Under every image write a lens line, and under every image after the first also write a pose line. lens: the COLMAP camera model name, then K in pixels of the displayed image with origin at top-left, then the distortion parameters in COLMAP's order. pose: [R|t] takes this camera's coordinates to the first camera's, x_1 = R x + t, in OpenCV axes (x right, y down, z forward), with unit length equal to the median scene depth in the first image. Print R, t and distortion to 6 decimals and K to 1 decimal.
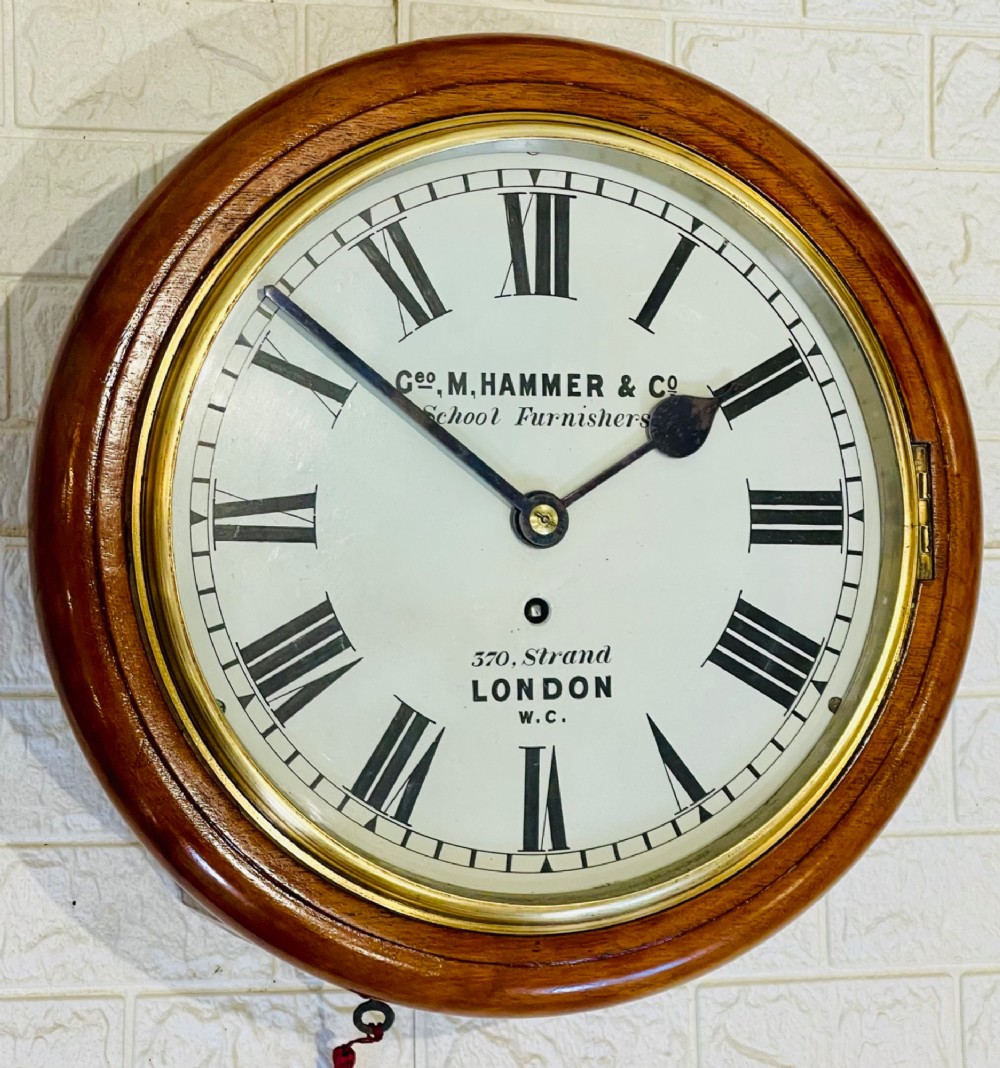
lens RADIAL K [[2968.4, 0, 464.3], [0, 2968.4, 469.0], [0, 0, 1]] dist [0.149984, 0.000000]
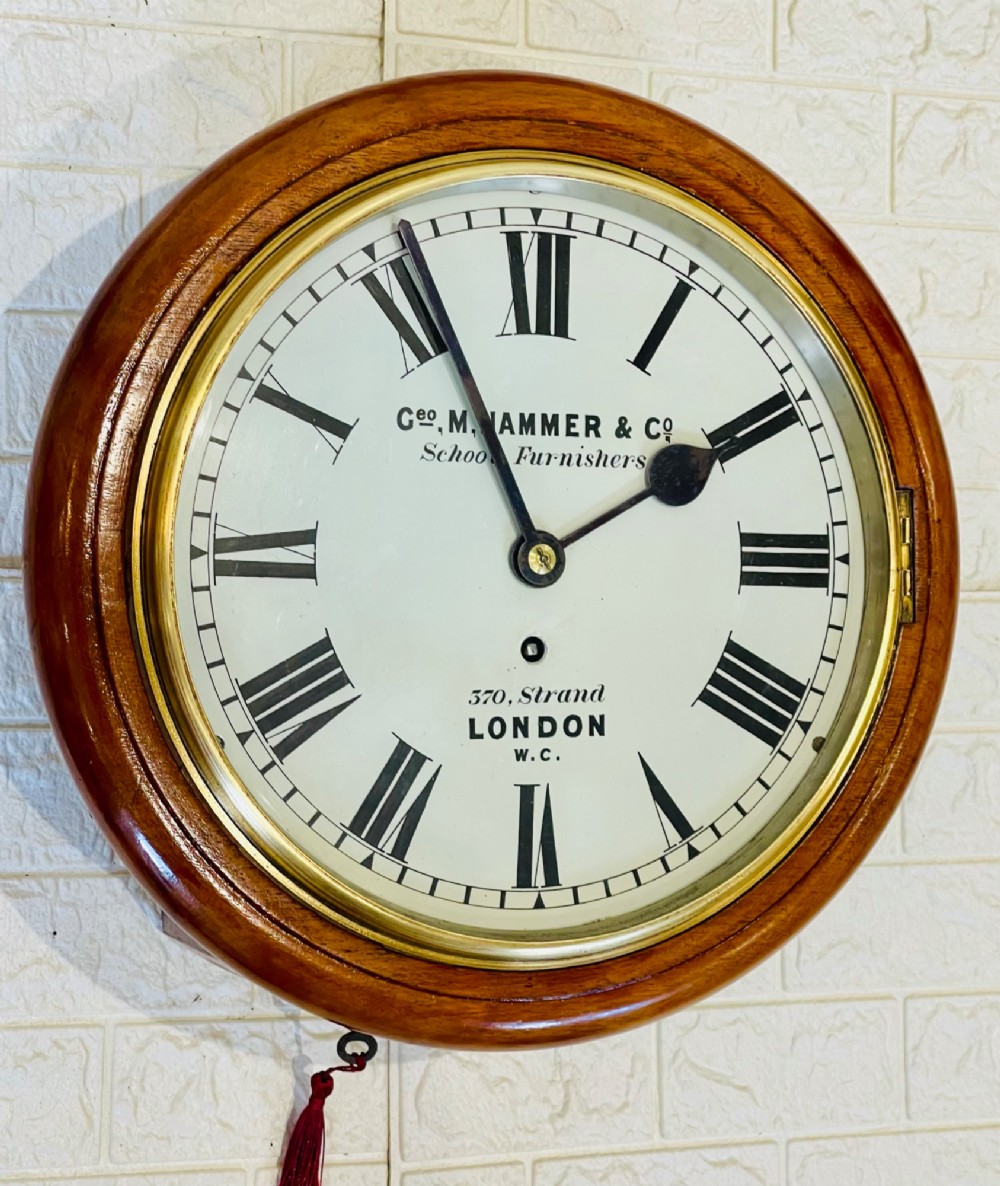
lens RADIAL K [[2584.8, 0, 517.5], [0, 2584.8, 586.4], [0, 0, 1]] dist [0.154470, 0.000000]
pose [[0.997057, 0.012839, 0.075585, -0.047101], [-0.015047, 0.999474, 0.028716, 0.001334], [-0.075176, -0.029769, 0.996726, 0.128219]]
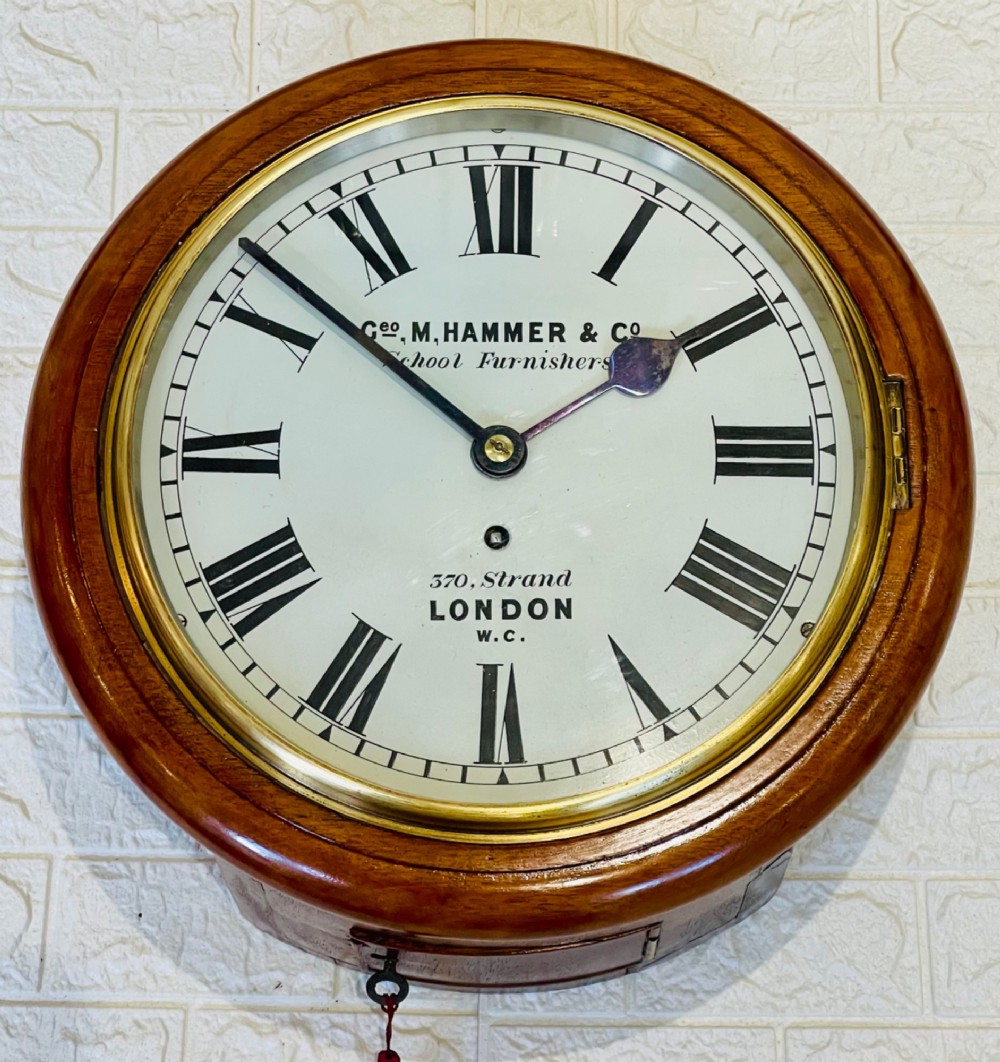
lens RADIAL K [[2991.3, 0, 488.0], [0, 2991.3, 423.9], [0, 0, 1]] dist [0.162220, 0.000000]
pose [[0.960724, -0.080784, -0.265488, 0.299949], [0.000083, 0.956774, -0.290834, 0.311626], [0.277507, 0.279389, 0.919202, 0.031317]]
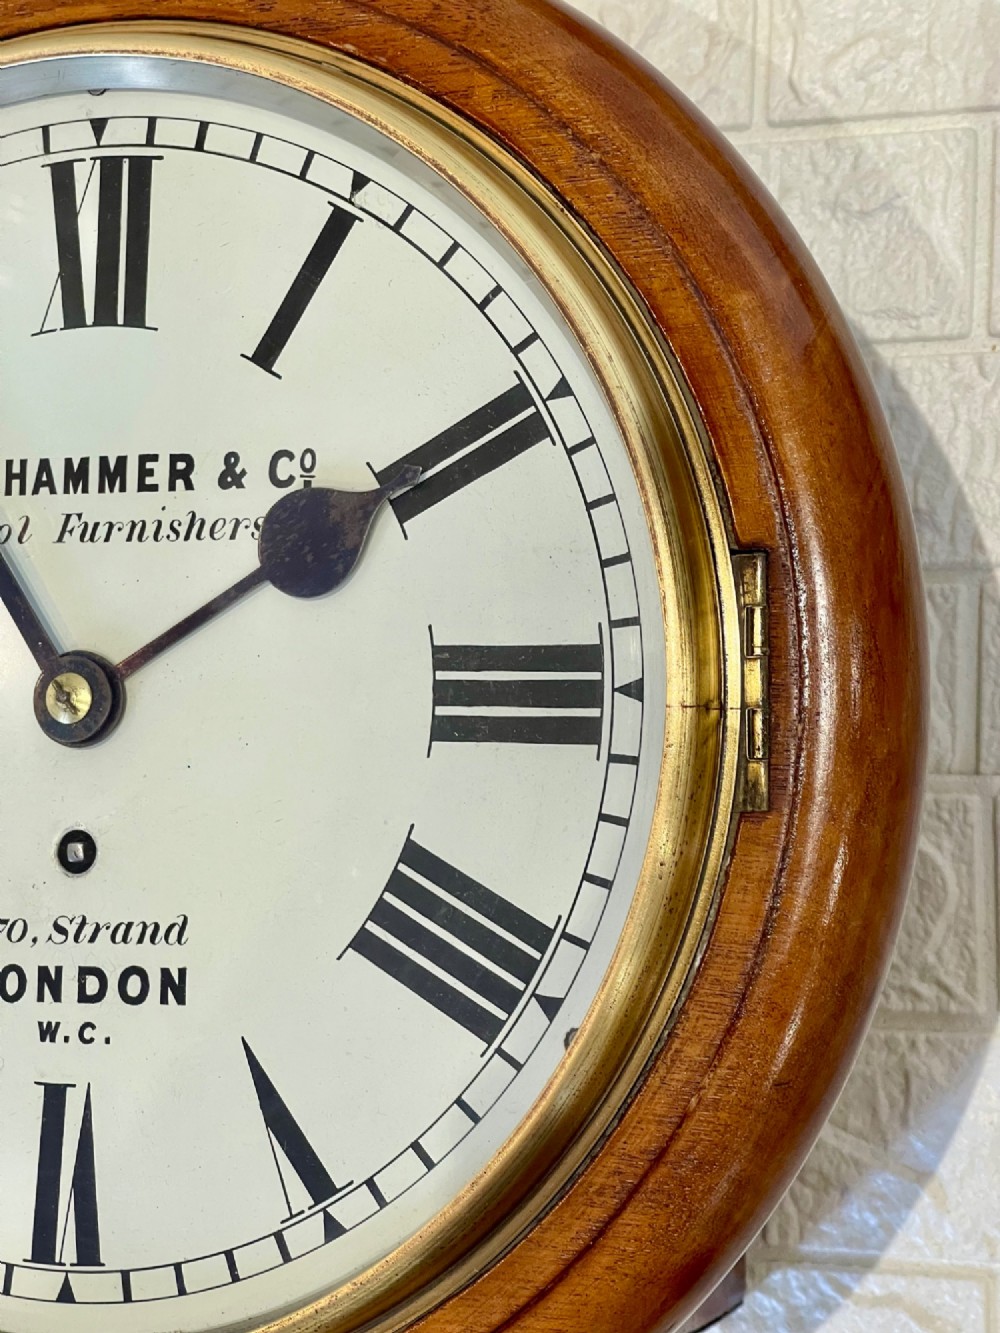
lens RADIAL K [[2494.2, 0, 499.7], [0, 2494.2, 667.4], [0, 0, 1]] dist [0.165665, 0.000000]
pose [[0.809425, -0.022131, -0.586806, 0.387643], [-0.002391, 0.999157, -0.040981, 0.030994], [0.587218, 0.034574, 0.808690, 0.639867]]
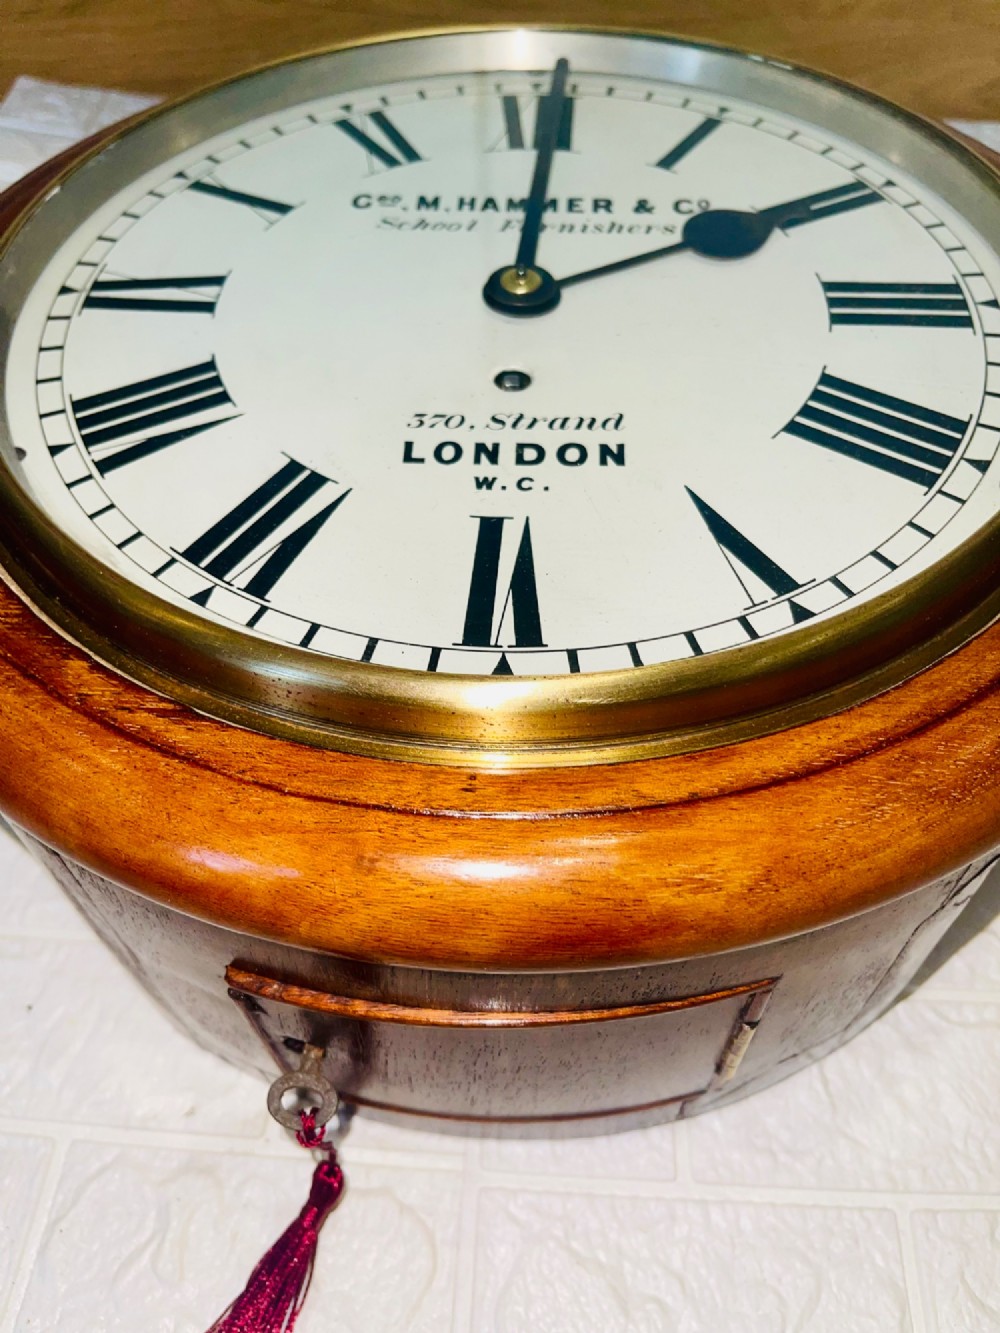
lens RADIAL K [[1045.9, 0, 503.3], [0, 1045.9, 673.2], [0, 0, 1]] dist [0.010163, -0.008997]
pose [[0.956651, -0.123033, -0.263973, 0.078410], [-0.049493, 0.824524, -0.563658, 0.242357], [0.287001, 0.552289, 0.782693, 0.842122]]
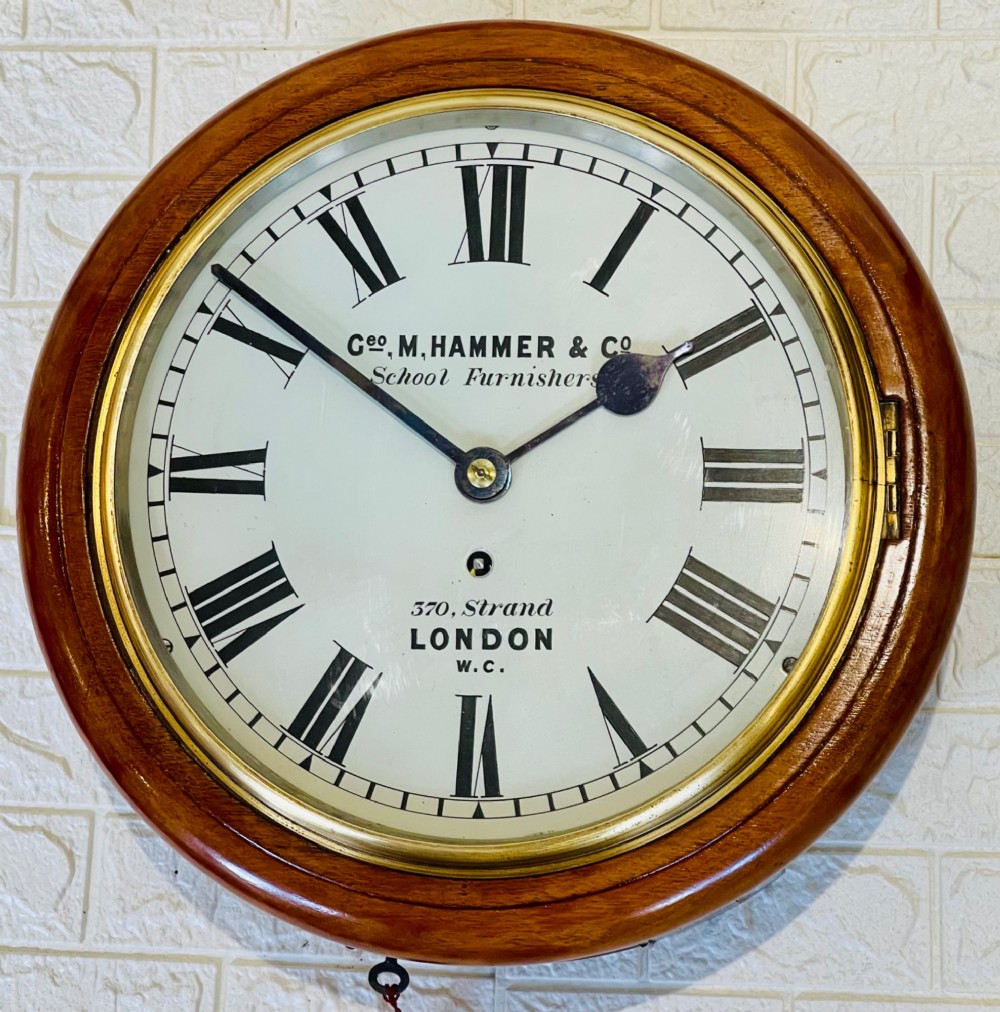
lens RADIAL K [[2746.5, 0, 482.2], [0, 2746.5, 532.0], [0, 0, 1]] dist [0.149952, 0.000000]
pose [[0.921175, -0.019675, -0.388651, 0.392588], [-0.019629, 0.995100, -0.096901, 0.128254], [0.388654, 0.096892, 0.916275, 0.130426]]
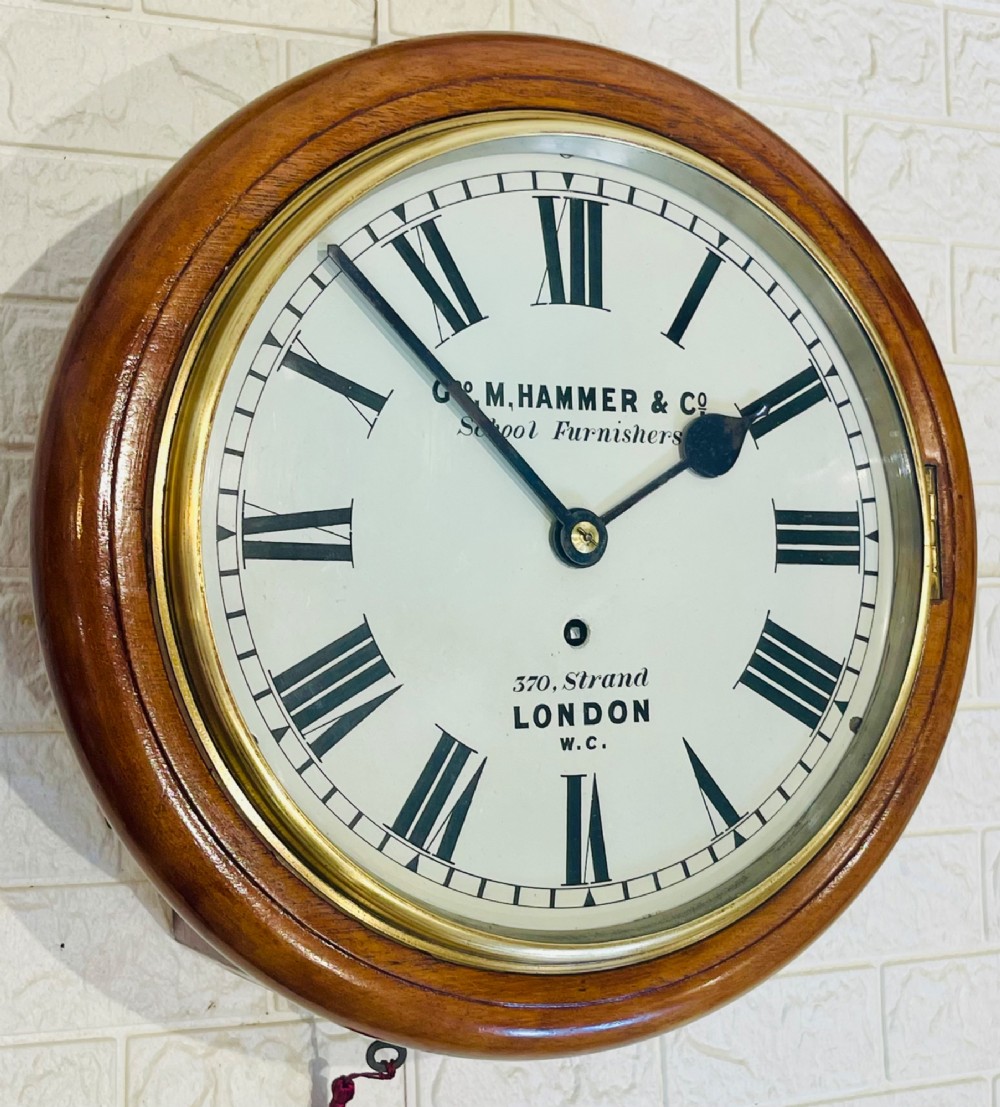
lens RADIAL K [[1817.8, 0, 529.9], [0, 1817.8, 568.7], [0, 0, 1]] dist [0.140621, 0.000000]
pose [[0.985622, -0.005713, 0.168867, -0.089110], [0.006098, 0.999980, -0.001761, 0.027803], [-0.168853, 0.002766, 0.985637, 0.421832]]
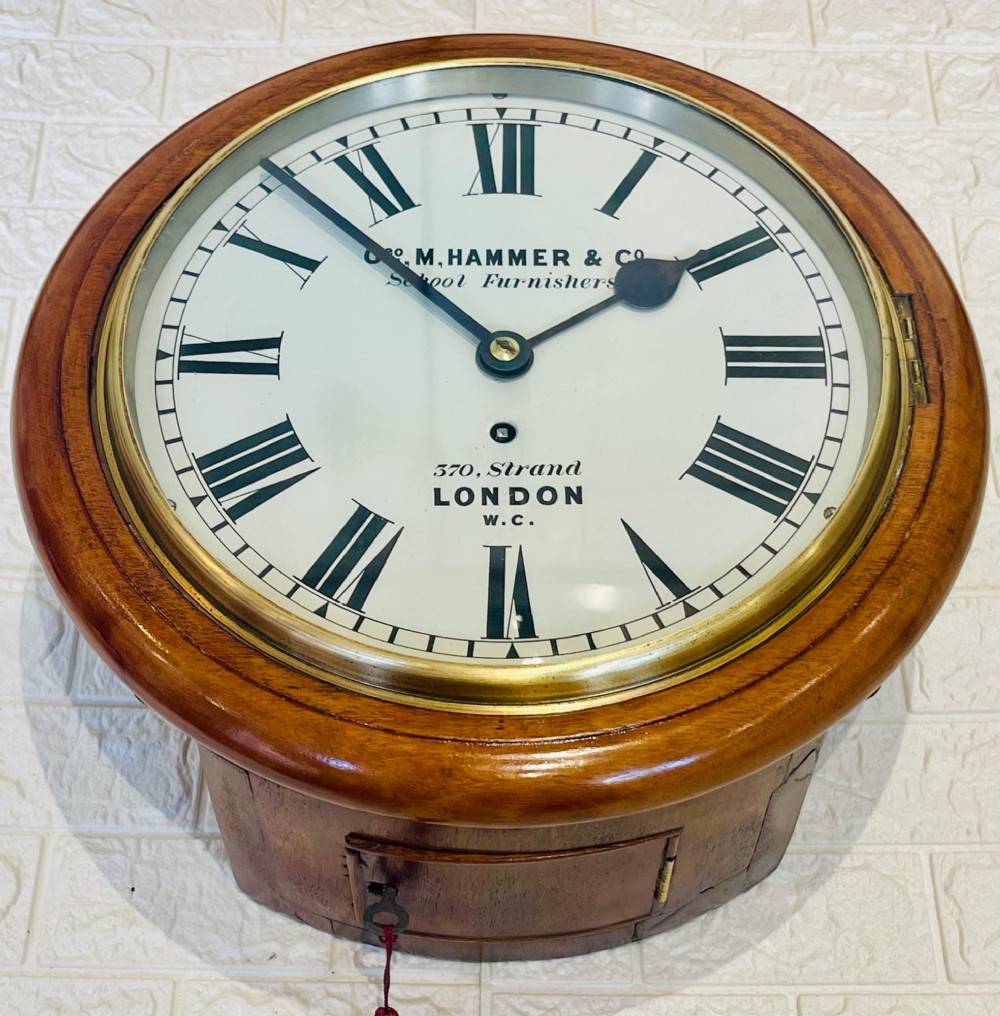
lens RADIAL K [[1818.8, 0, 500.4], [0, 1818.8, 618.9], [0, 0, 1]] dist [0.100174, 0.000000]
pose [[0.966741, -0.128560, -0.221100, 0.150070], [0.009809, 0.882486, -0.470236, 0.389030], [0.255571, 0.452427, 0.854396, 0.504225]]
